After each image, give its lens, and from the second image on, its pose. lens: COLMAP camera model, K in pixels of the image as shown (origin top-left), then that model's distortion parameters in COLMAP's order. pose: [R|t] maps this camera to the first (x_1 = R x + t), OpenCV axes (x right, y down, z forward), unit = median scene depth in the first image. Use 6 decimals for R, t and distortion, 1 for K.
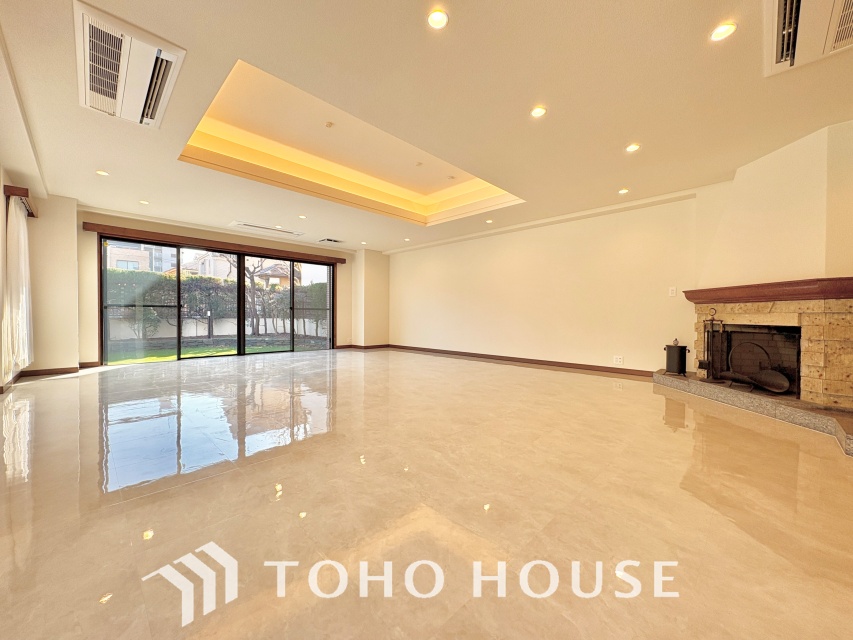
lens RADIAL K [[338.2, 0, 426.5], [0, 338.2, 320.0], [0, 0, 1]] dist [0.000278, 0.000032]
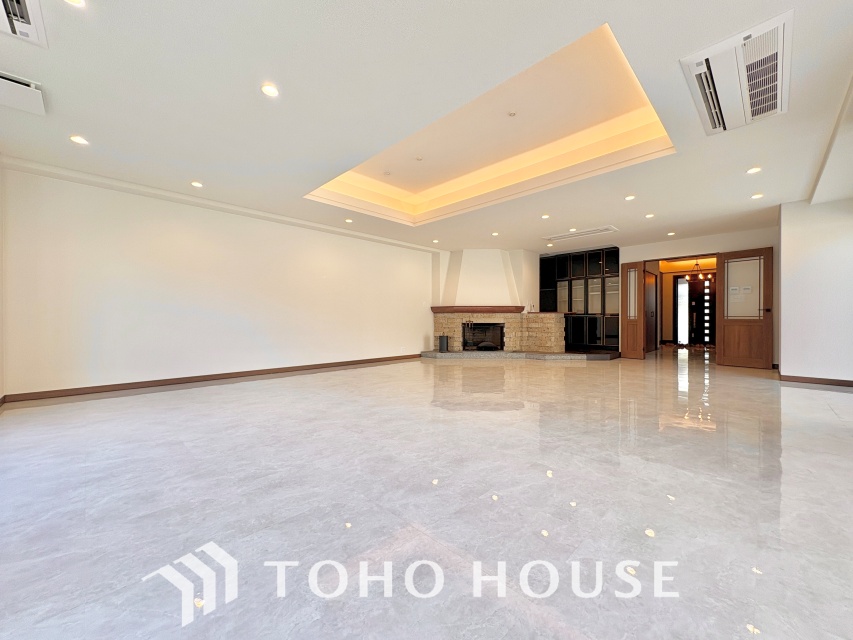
lens RADIAL K [[338.2, 0, 426.5], [0, 338.2, 320.0], [0, 0, 1]] dist [0.000278, 0.000032]
pose [[0.010754, -0.012738, 0.999861, -1.095077], [0.009860, 0.999872, 0.012632, -0.032000], [-0.999894, 0.009723, 0.010878, 1.106200]]
